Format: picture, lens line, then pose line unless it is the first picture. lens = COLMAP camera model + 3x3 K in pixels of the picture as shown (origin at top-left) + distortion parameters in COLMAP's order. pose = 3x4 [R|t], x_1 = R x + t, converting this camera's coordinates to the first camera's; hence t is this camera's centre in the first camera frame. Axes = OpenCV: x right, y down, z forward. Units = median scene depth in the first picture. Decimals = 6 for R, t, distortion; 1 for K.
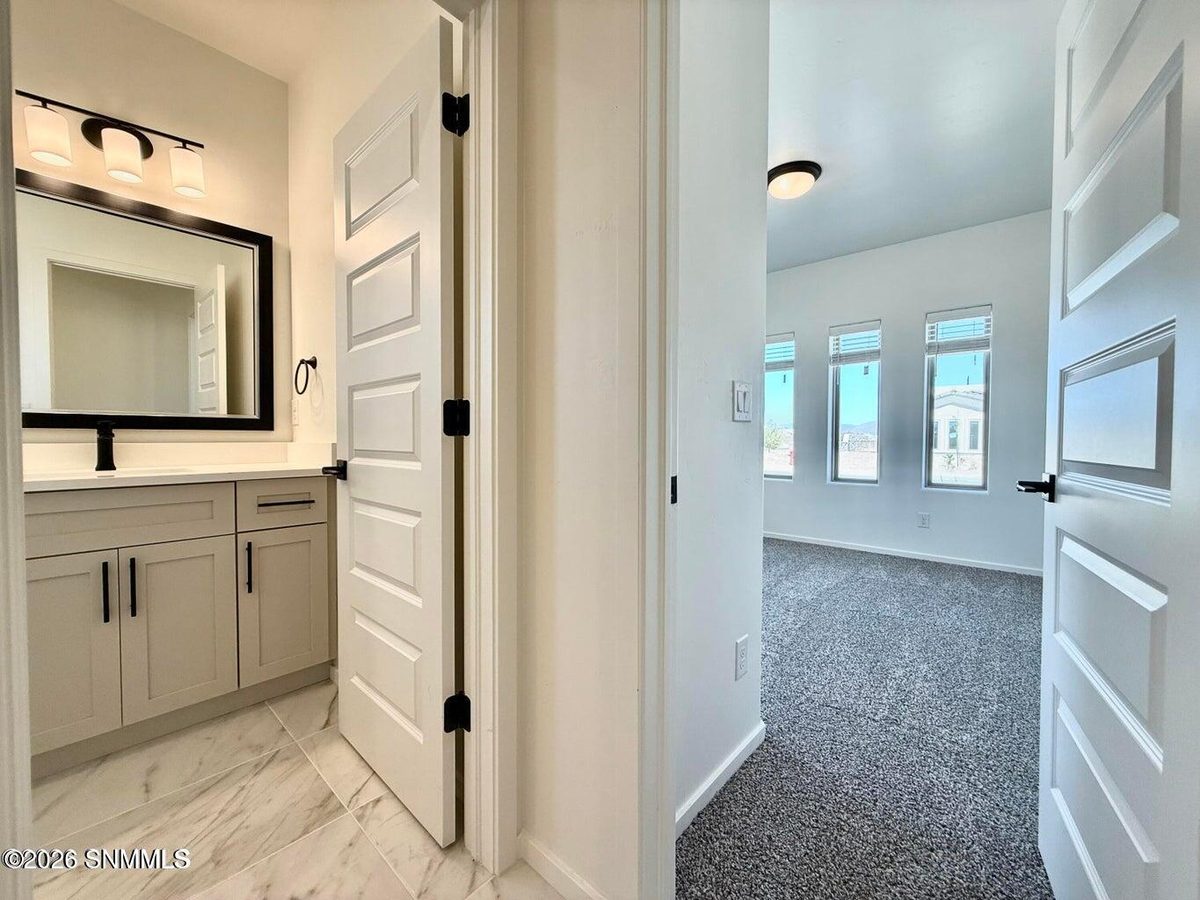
lens RADIAL K [[483.5, 0, 590.5], [0, 483.5, 449.7], [0, 0, 1]] dist [0.000199, 0.000108]
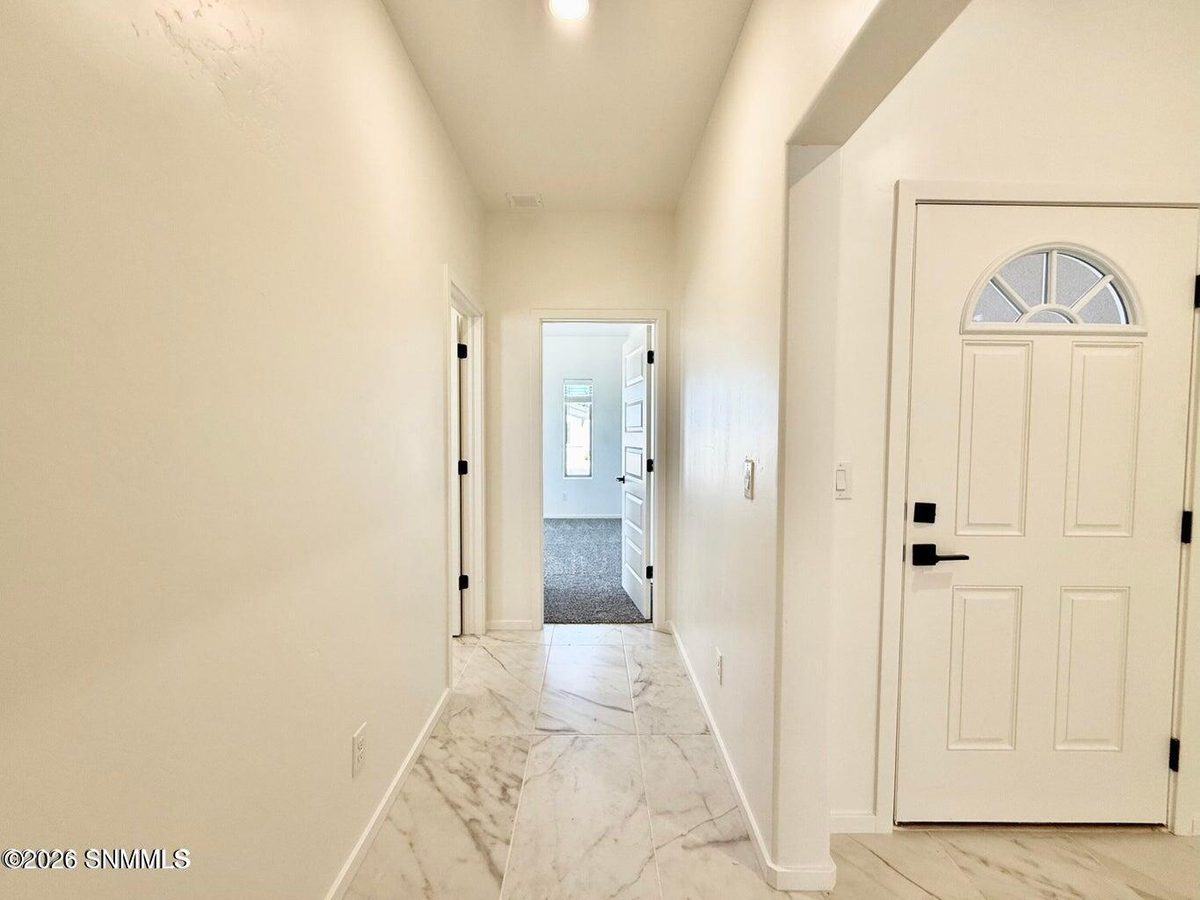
lens RADIAL K [[483.5, 0, 590.5], [0, 483.5, 449.7], [0, 0, 1]] dist [0.000199, 0.000108]
pose [[0.748355, -0.023836, 0.662870, -0.431028], [0.016629, 0.999714, 0.017175, -0.055742], [-0.663090, -0.001830, 0.748538, -0.409363]]
